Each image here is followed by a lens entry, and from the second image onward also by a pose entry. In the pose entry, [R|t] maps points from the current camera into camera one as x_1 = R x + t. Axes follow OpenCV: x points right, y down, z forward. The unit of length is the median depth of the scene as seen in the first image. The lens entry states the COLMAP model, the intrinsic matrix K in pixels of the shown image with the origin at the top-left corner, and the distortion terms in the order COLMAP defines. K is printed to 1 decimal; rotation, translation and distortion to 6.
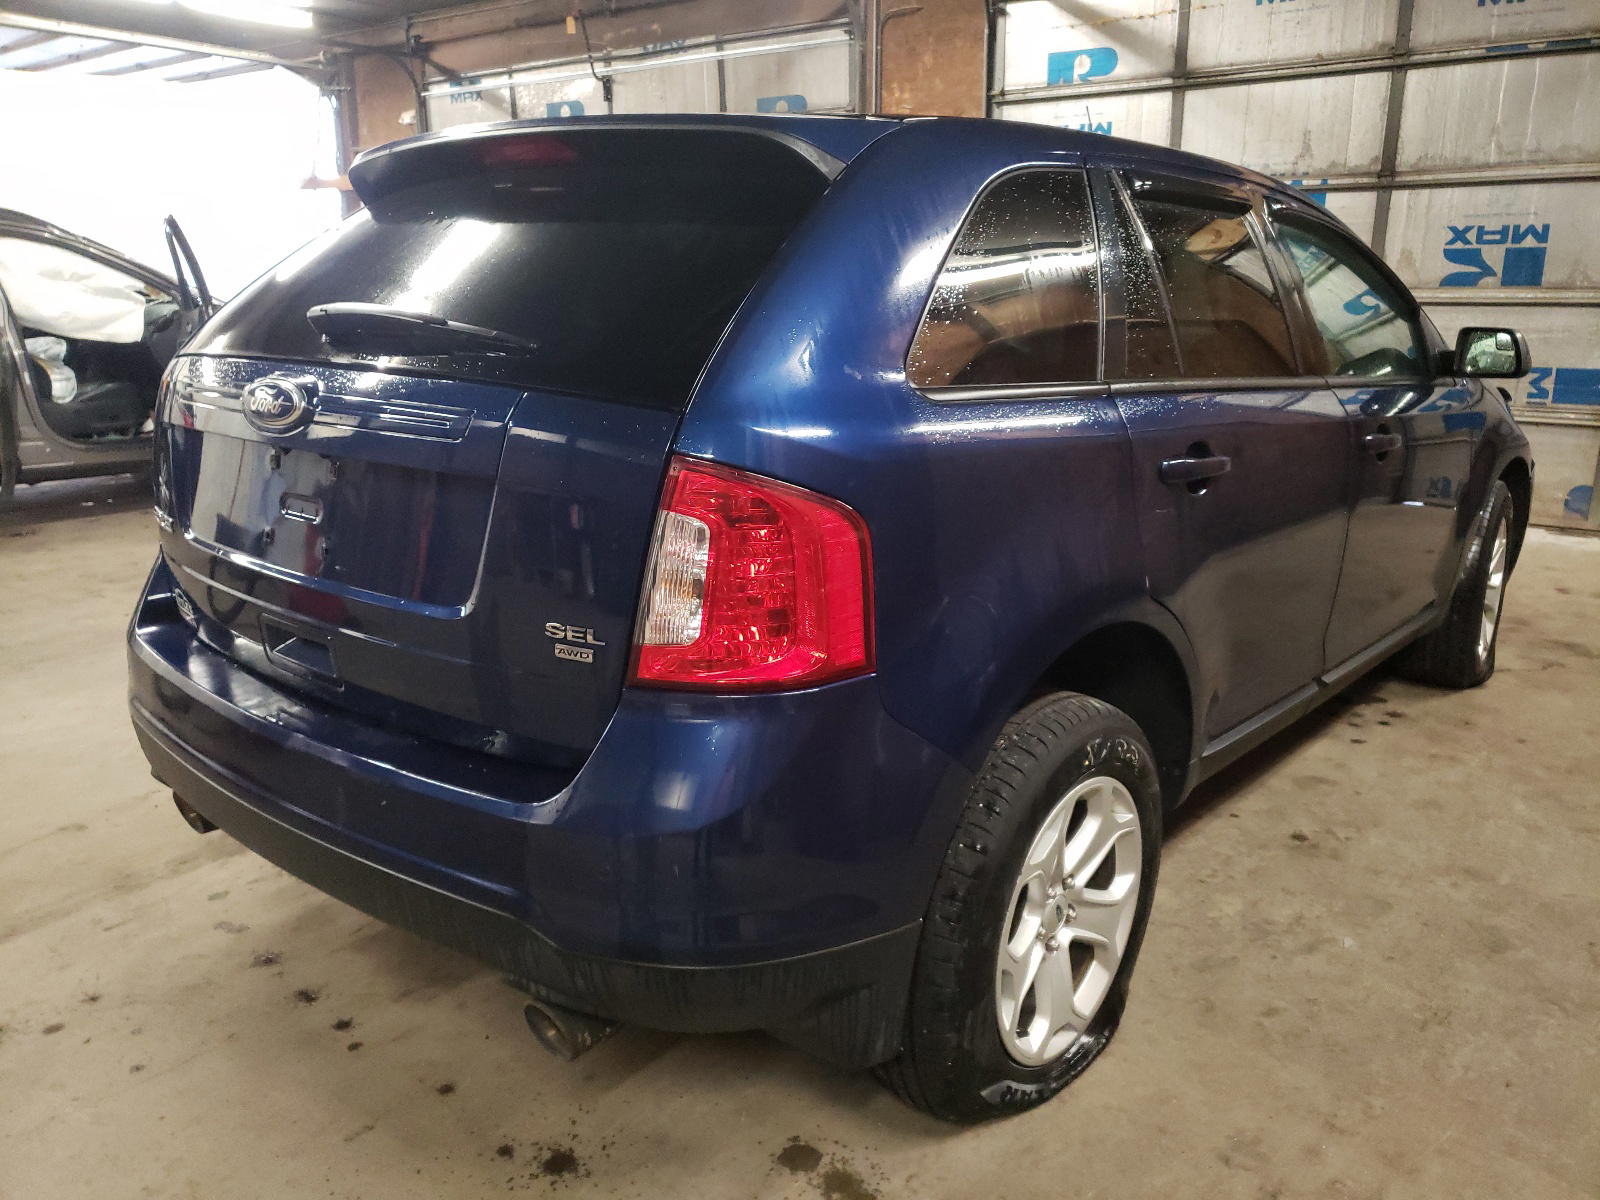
lens RADIAL K [[1270.3, 0, 811.1], [0, 1270.3, 561.2], [0, 0, 1]] dist [0.010244, 0.008262]
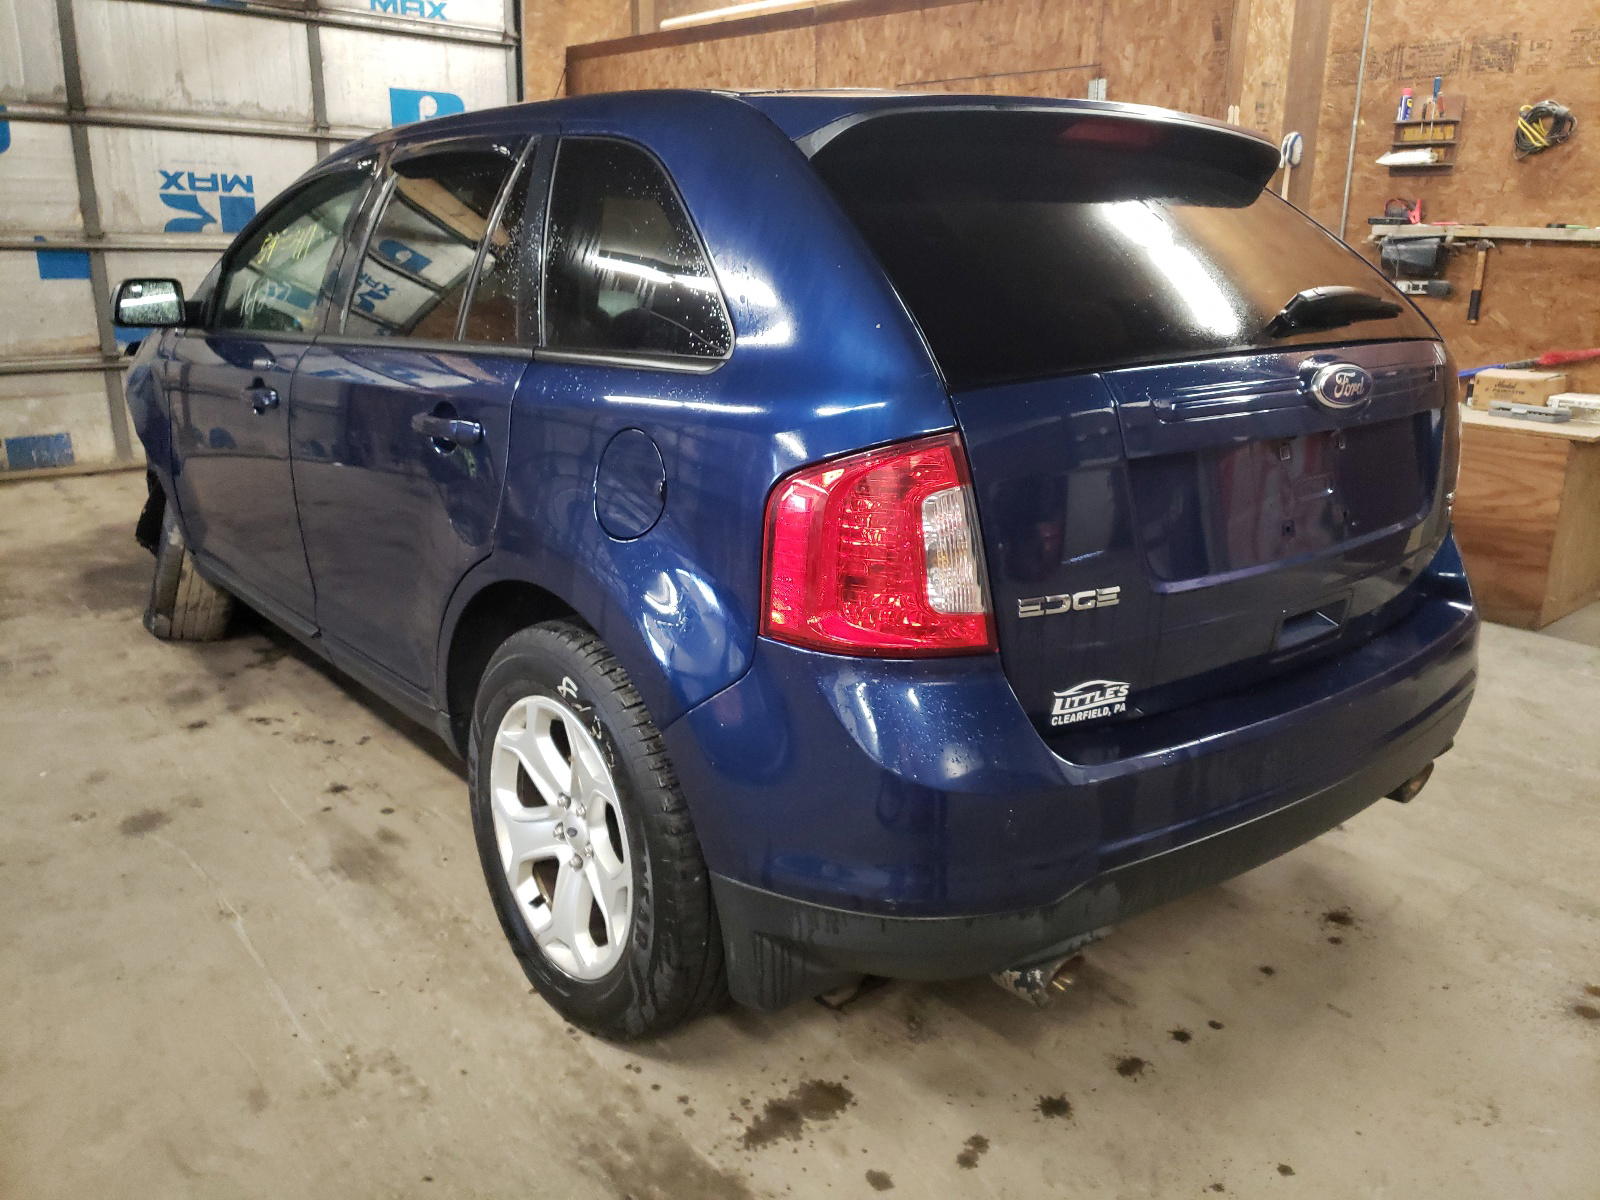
lens RADIAL K [[1270.3, 0, 811.1], [0, 1270.3, 561.2], [0, 0, 1]] dist [0.010244, 0.008262]
pose [[0.148969, -0.245605, 0.957855, -0.746768], [0.190753, 0.957607, 0.215875, -0.149573], [-0.970269, 0.150555, 0.189504, 0.613809]]
